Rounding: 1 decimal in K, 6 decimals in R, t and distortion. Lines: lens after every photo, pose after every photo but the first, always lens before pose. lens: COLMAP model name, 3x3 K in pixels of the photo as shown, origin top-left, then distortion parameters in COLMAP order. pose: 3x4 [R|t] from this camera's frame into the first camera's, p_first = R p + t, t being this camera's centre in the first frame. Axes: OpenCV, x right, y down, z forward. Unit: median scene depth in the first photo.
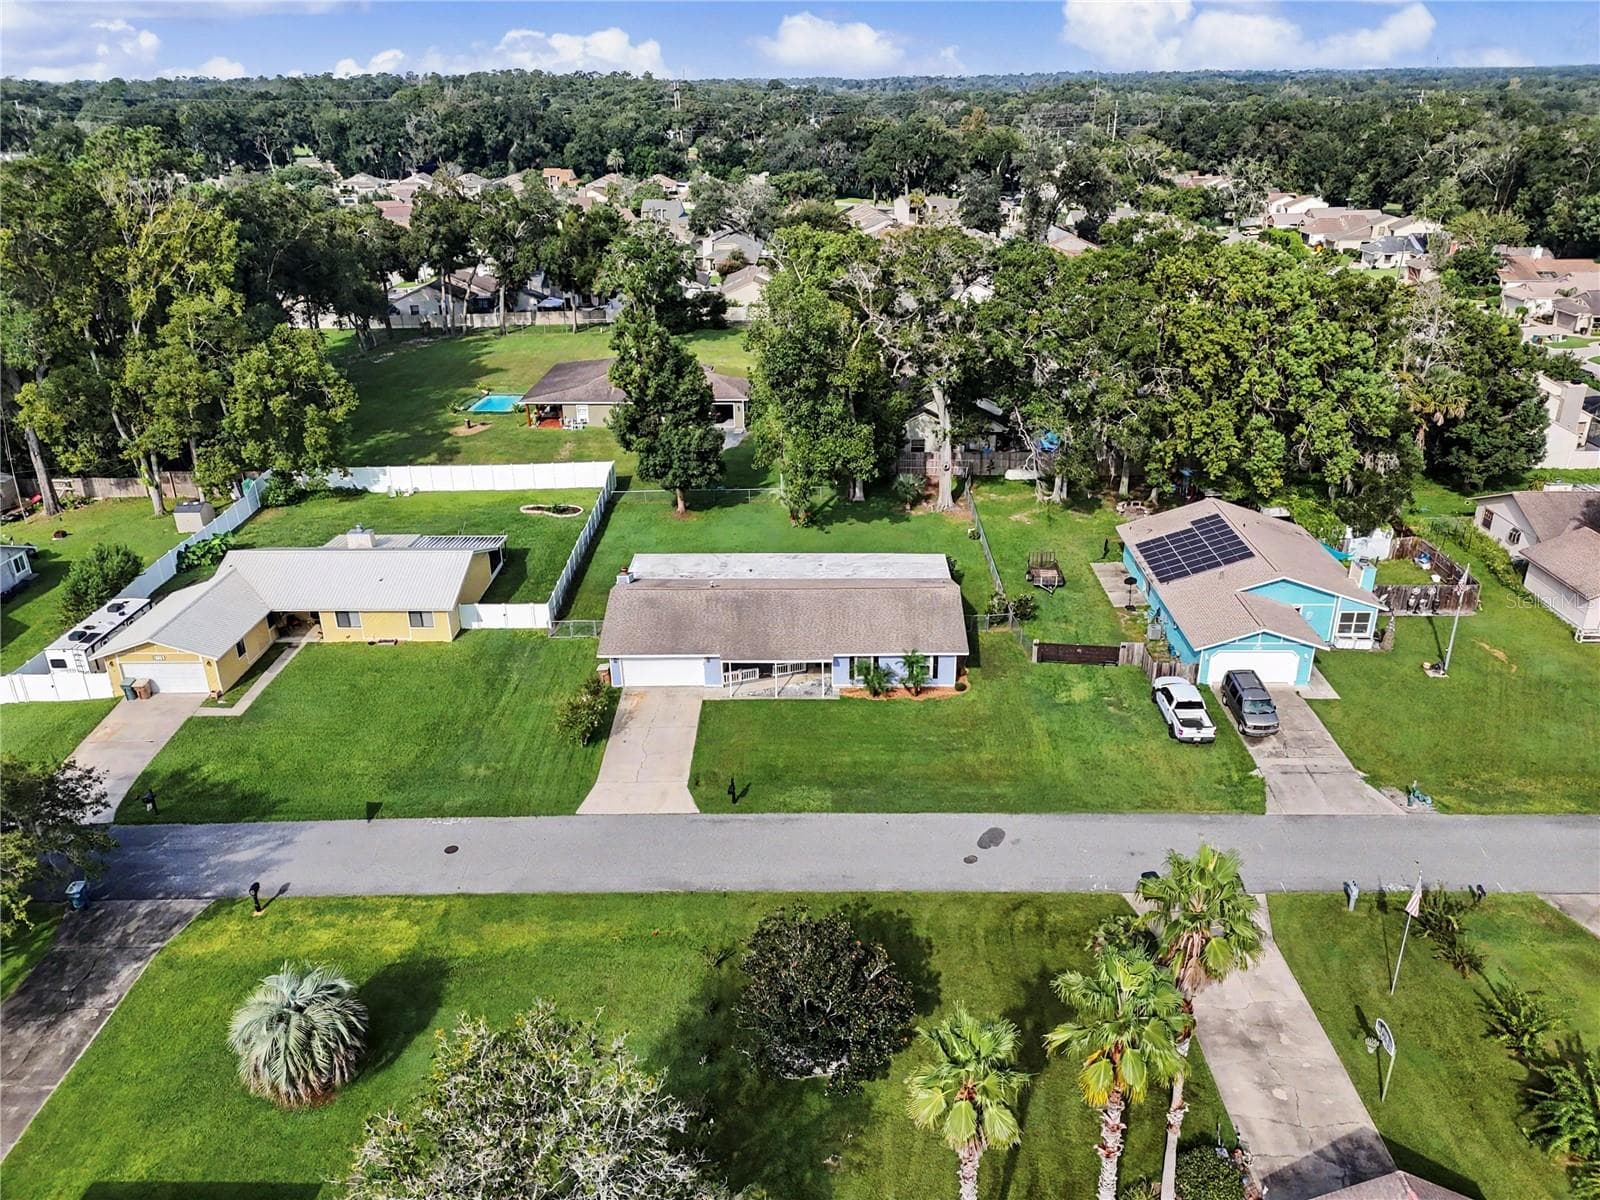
lens RADIAL K [[1225.9, 0, 800.0], [0, 1225.9, 600.0], [0, 0, 1]] dist [0.008702, 0.000086]
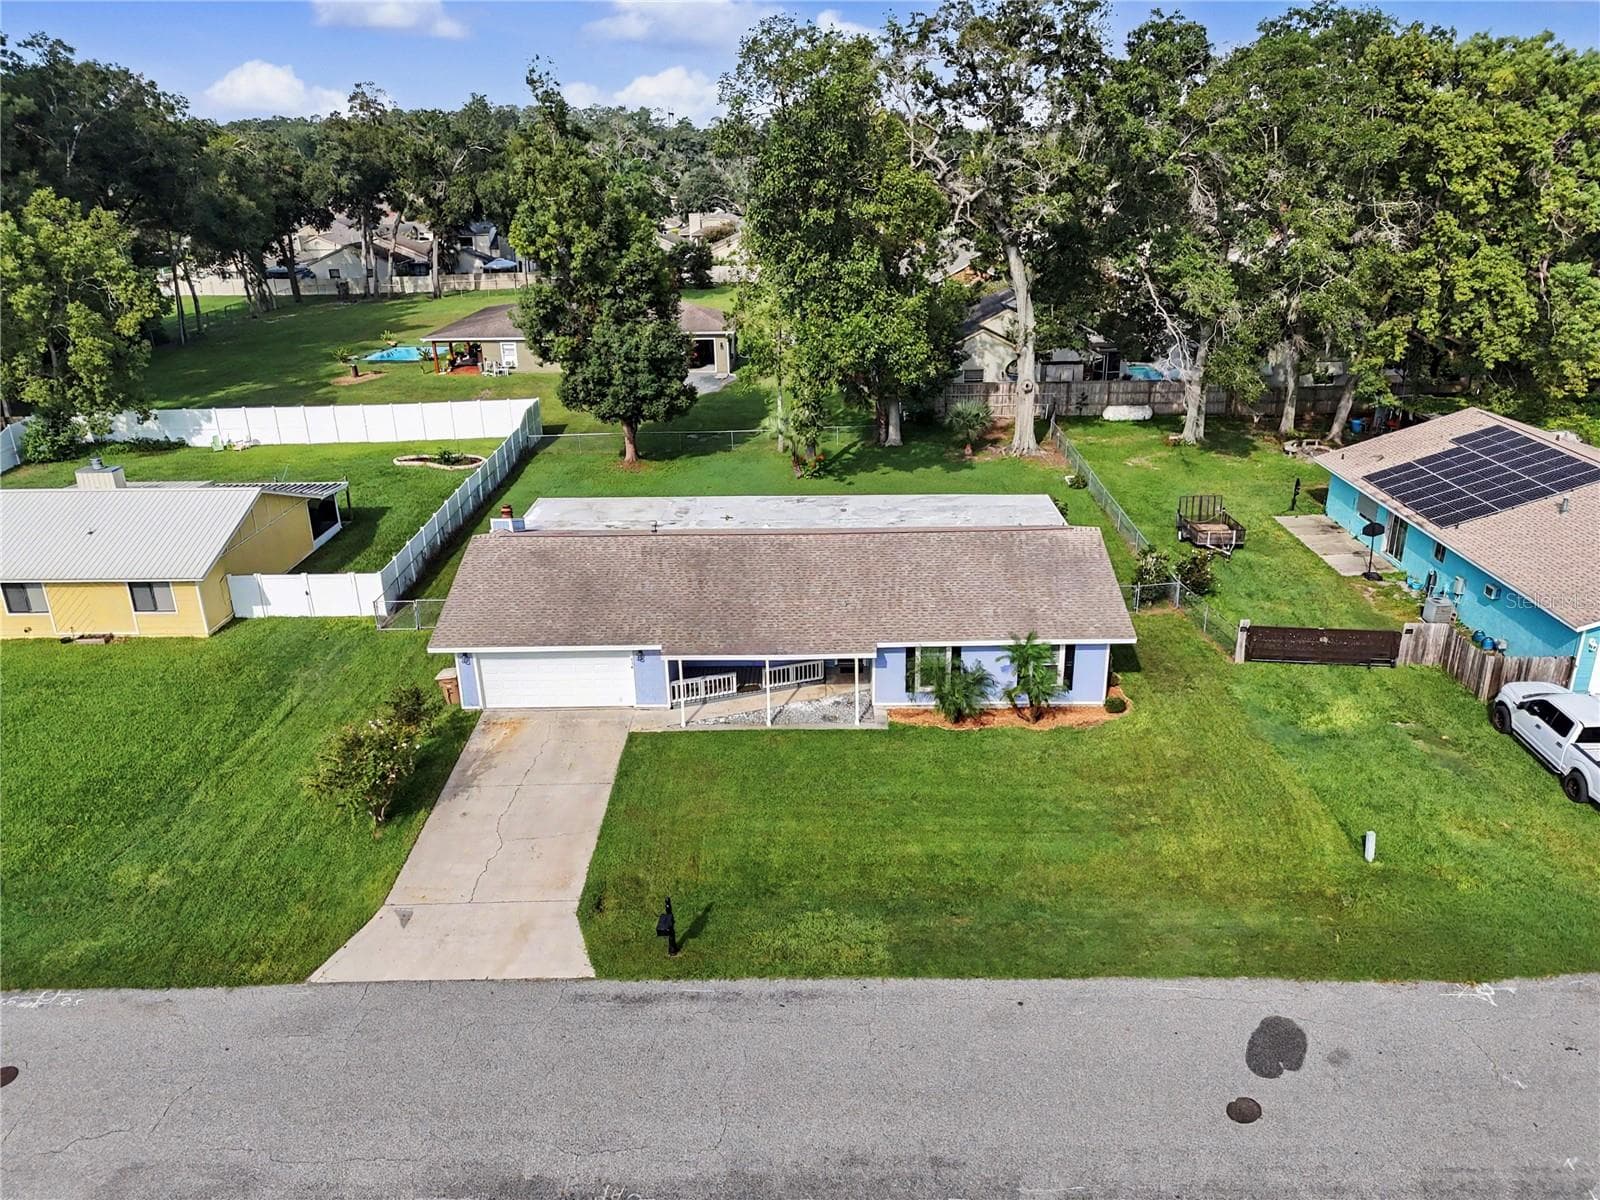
lens RADIAL K [[1225.9, 0, 800.0], [0, 1225.9, 600.0], [0, 0, 1]] dist [0.008702, 0.000086]
pose [[0.999986, -0.005131, -0.001127, -0.004261], [0.005076, 0.999028, -0.043788, 0.041339], [0.001351, 0.043781, 0.999040, 0.403567]]
